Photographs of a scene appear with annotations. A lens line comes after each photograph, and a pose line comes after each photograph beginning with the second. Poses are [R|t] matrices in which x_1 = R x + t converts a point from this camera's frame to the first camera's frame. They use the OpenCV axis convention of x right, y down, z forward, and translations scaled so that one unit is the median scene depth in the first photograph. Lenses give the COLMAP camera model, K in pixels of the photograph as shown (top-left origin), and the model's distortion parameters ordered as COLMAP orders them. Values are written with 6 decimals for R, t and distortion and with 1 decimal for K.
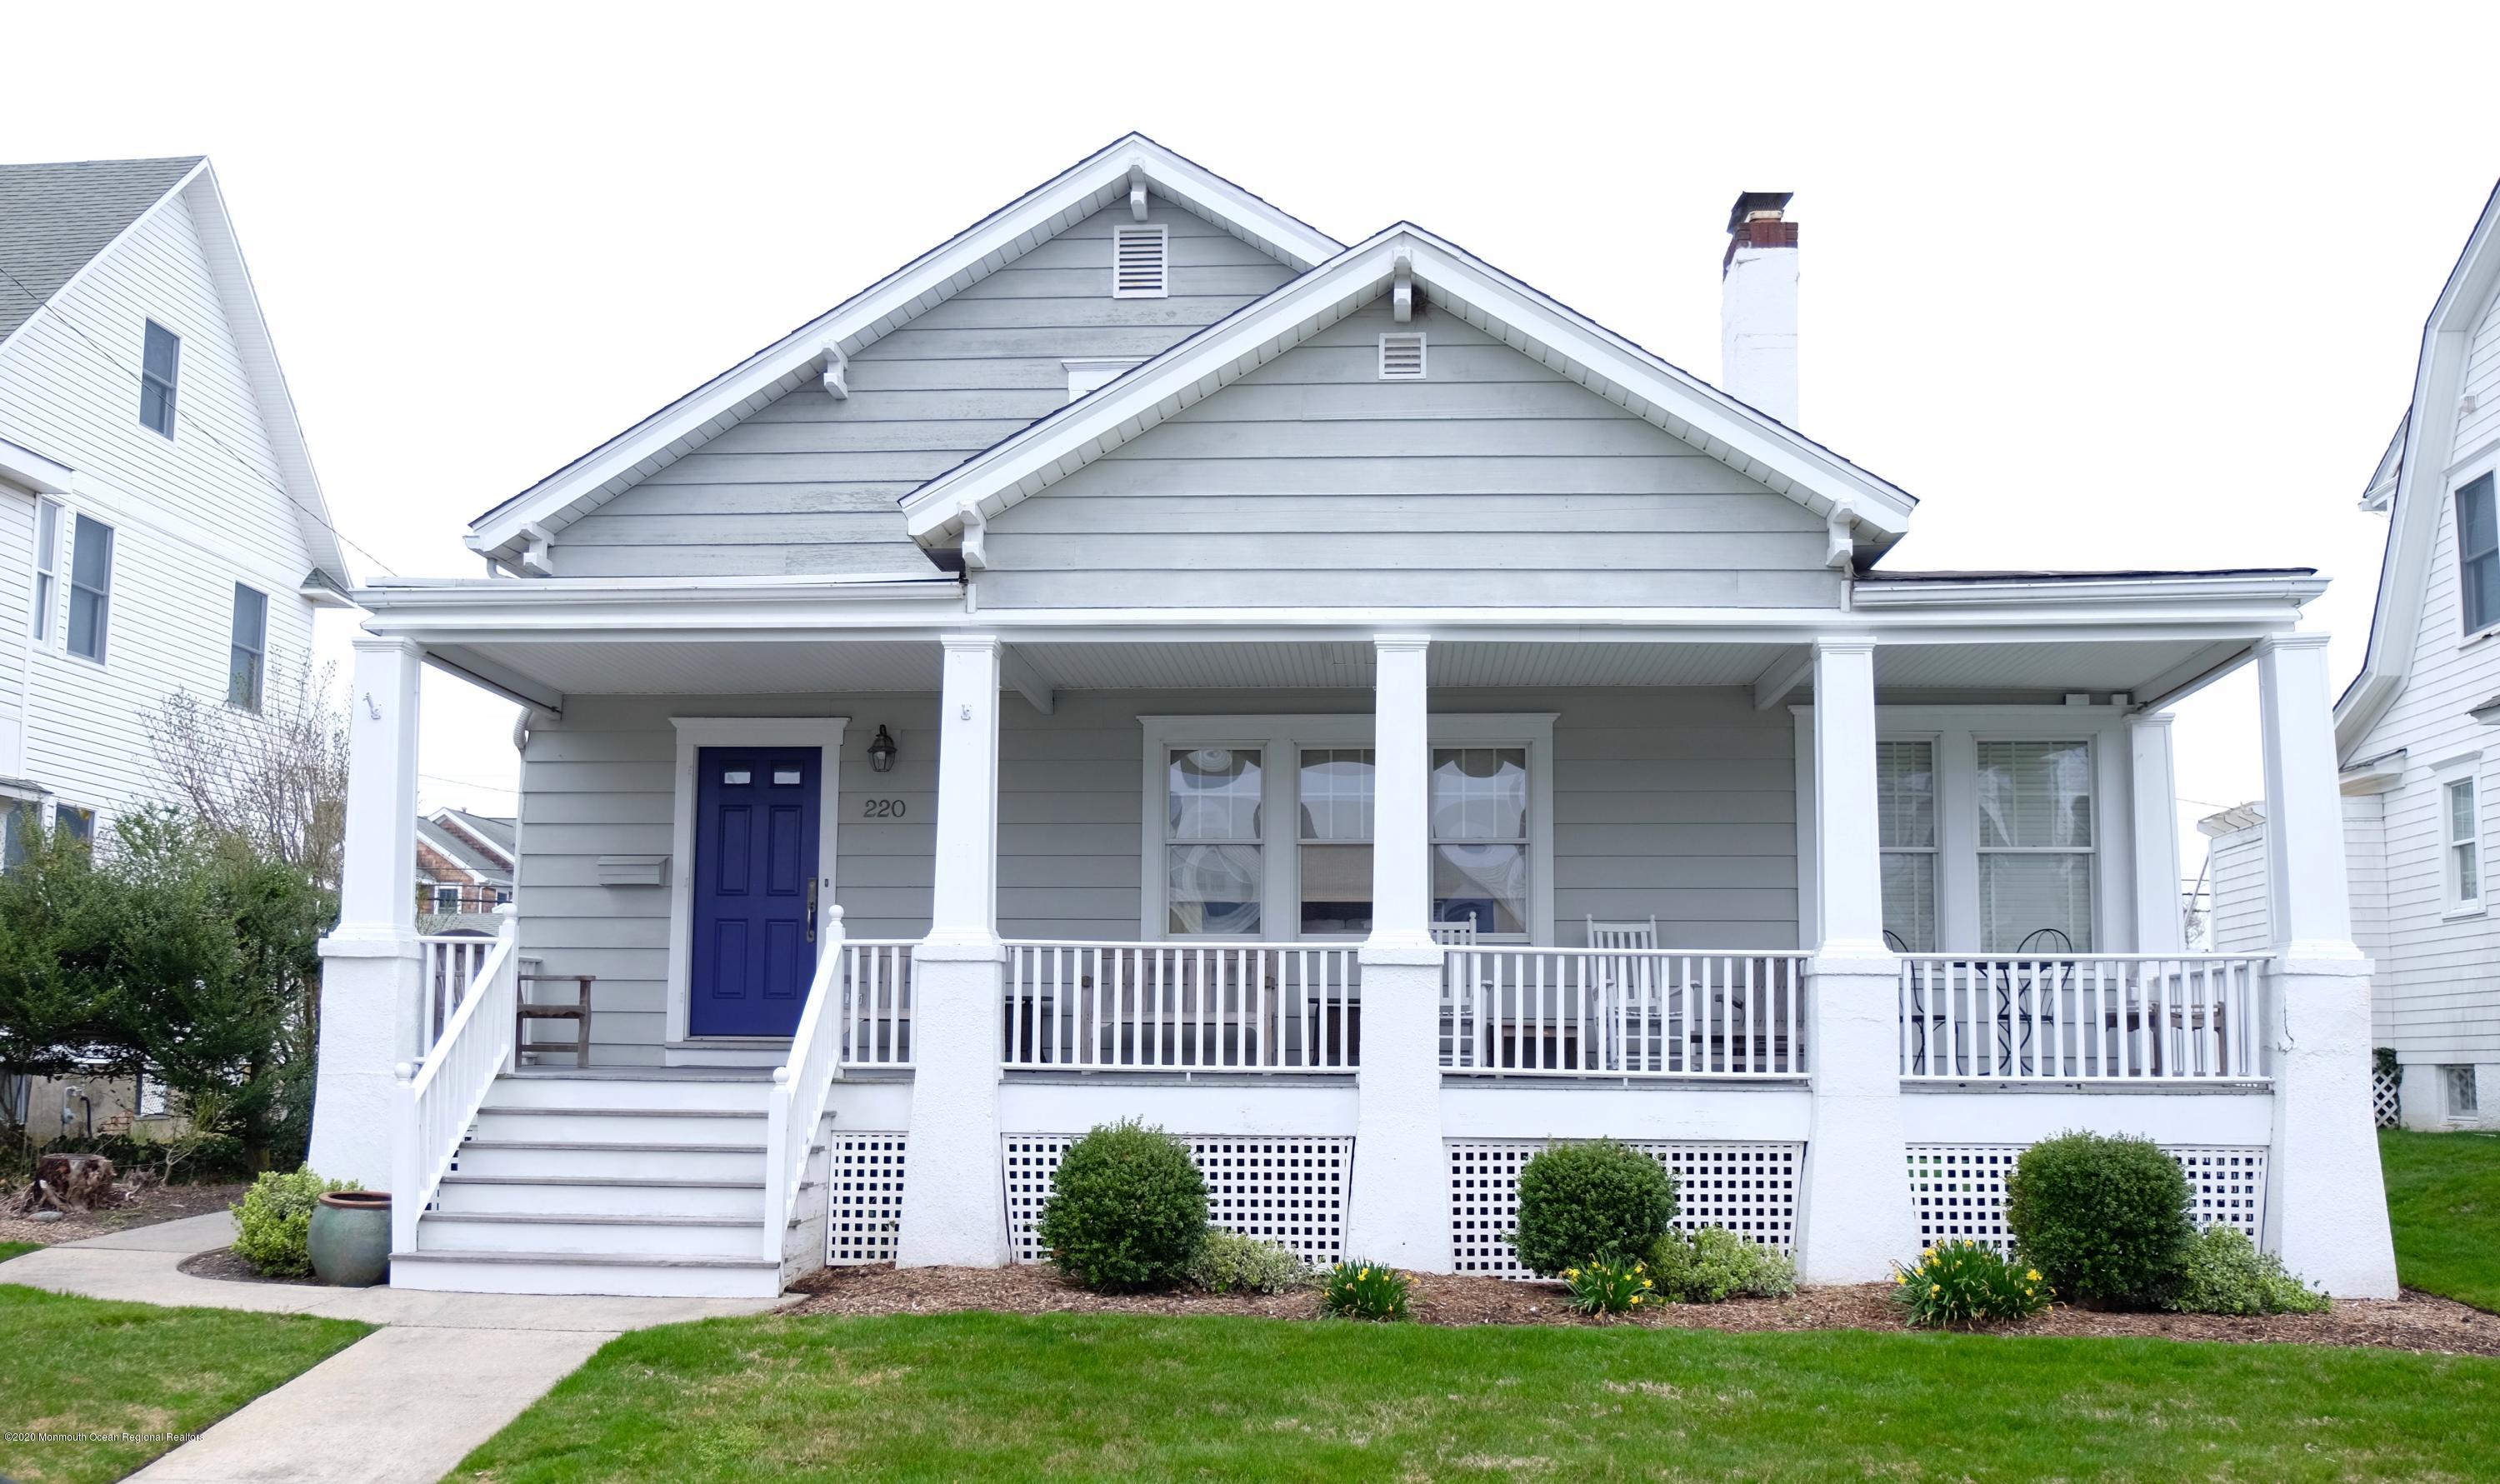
lens RADIAL K [[2356.5, 0, 1243.1], [0, 2356.5, 807.2], [0, 0, 1]] dist [0.000844, -0.127636]
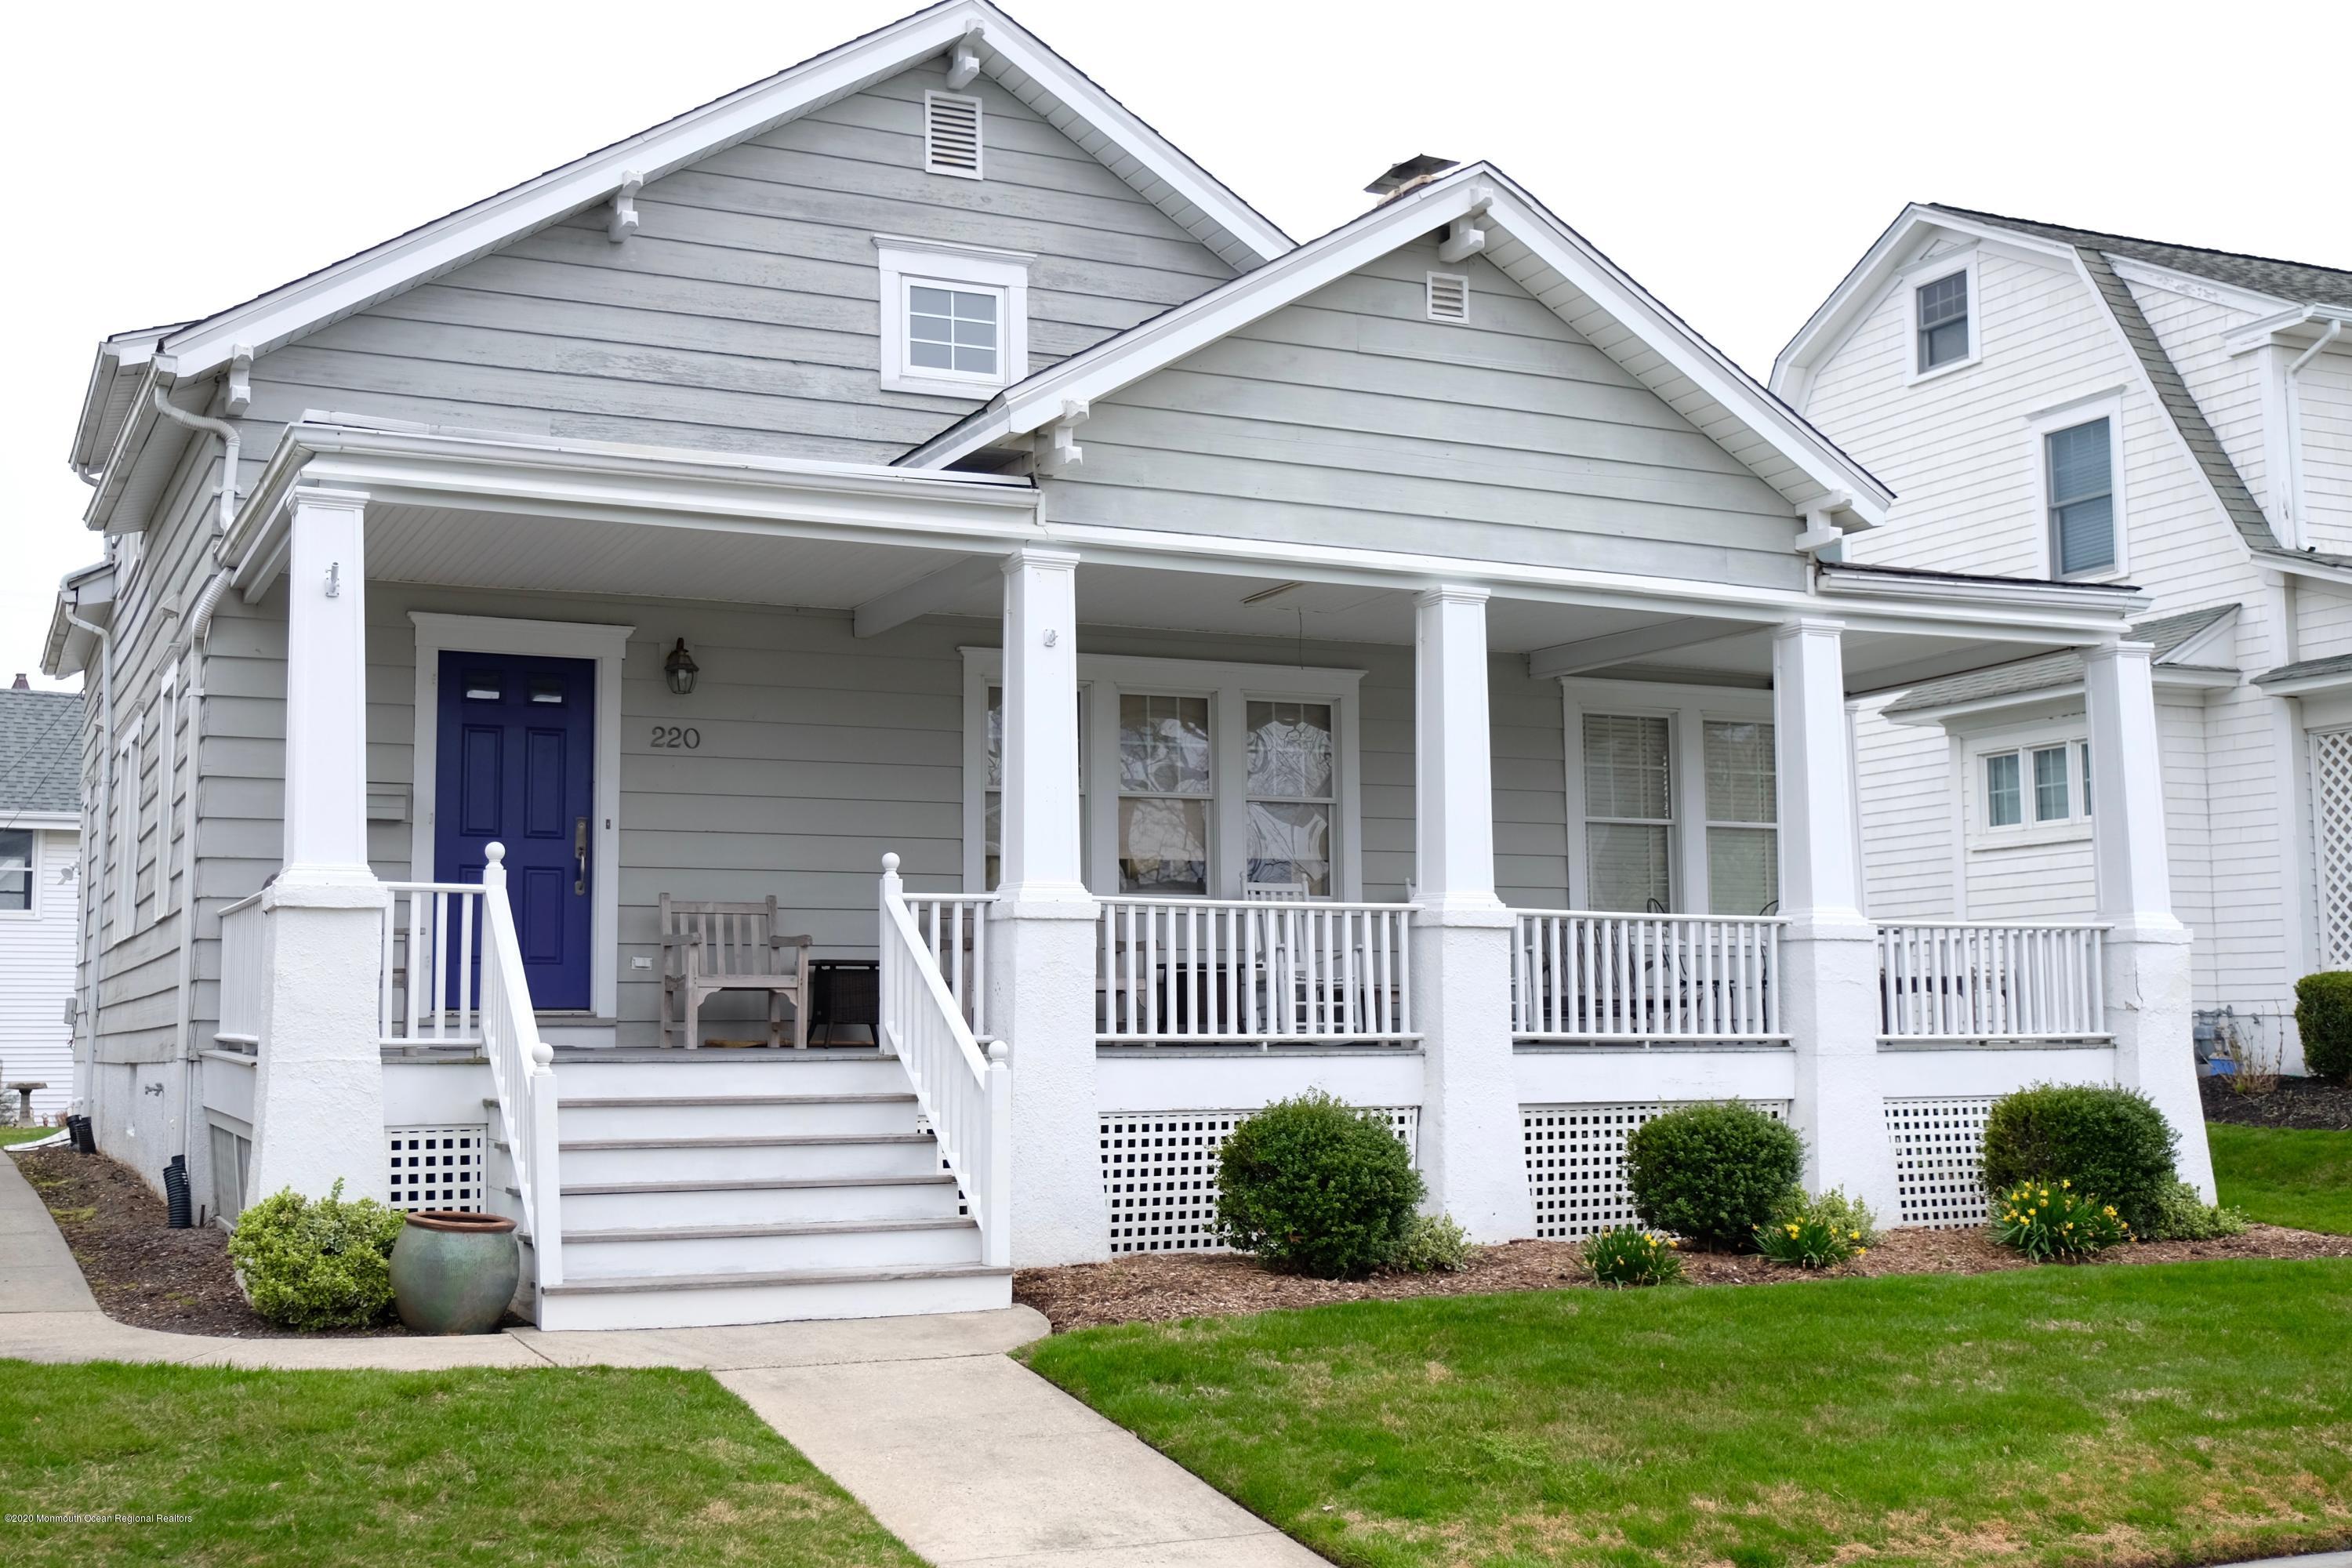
lens RADIAL K [[2567.2, 0, 1176.0], [0, 2567.2, 784.0], [0, 0, 1]] dist [0.004048, 0.002996]
pose [[0.867969, 0.034920, 0.495389, -0.543670], [-0.039855, 0.999205, -0.000603, 0.012823], [-0.495016, -0.019221, 0.868671, 0.136942]]
